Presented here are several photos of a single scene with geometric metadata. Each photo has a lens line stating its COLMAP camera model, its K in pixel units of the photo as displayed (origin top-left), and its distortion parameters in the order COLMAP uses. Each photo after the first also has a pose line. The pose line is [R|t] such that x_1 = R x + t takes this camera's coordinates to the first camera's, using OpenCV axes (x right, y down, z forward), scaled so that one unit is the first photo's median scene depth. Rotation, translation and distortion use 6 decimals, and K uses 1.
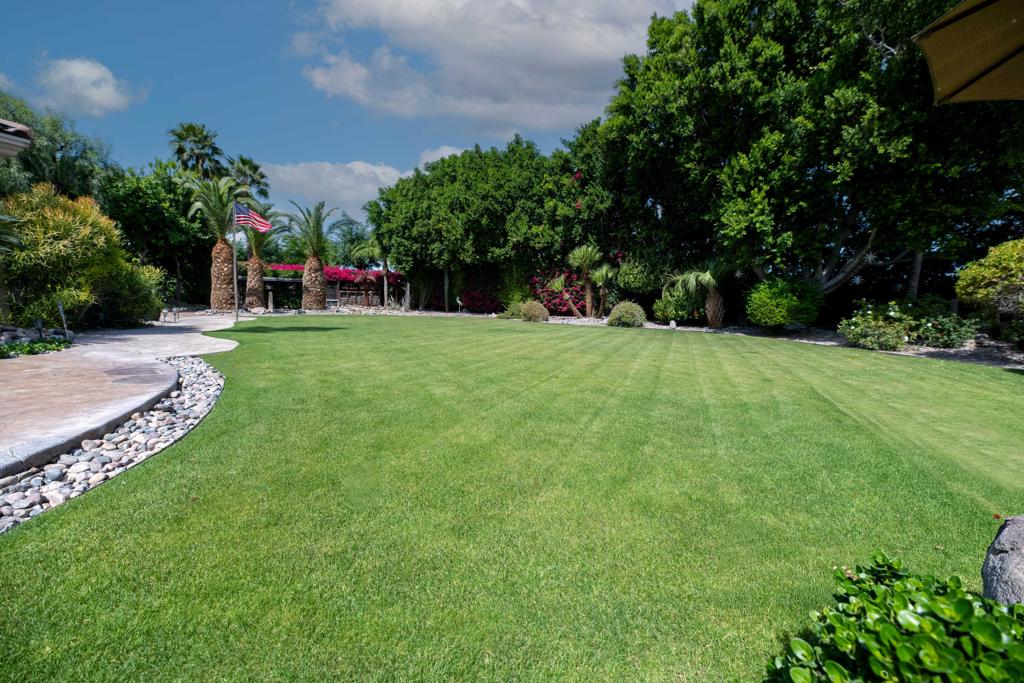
lens RADIAL K [[407.7, 0, 512.0], [0, 407.7, 351.1], [0, 0, 1]] dist [-0.008311, -0.000095]
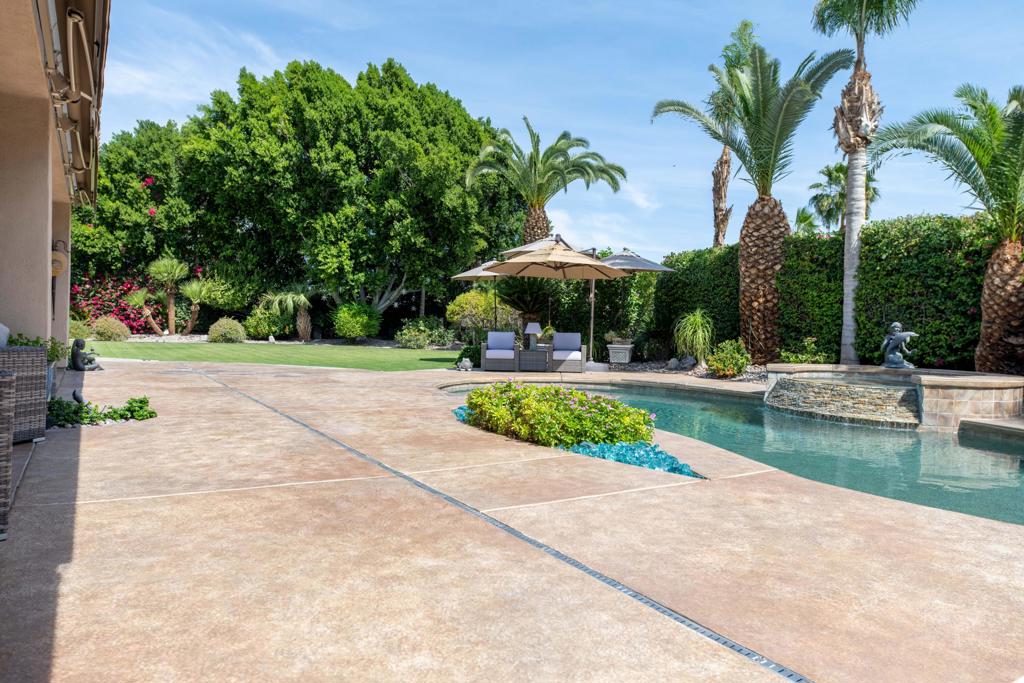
lens RADIAL K [[716.6, 0, 512.0], [0, 716.6, 341.5], [0, 0, 1]] dist [-0.000478, -0.000267]
pose [[0.571489, -0.029531, 0.820078, -1.052999], [0.088142, 0.995780, -0.025566, 0.061851], [-0.815862, 0.086894, 0.571680, -0.829577]]
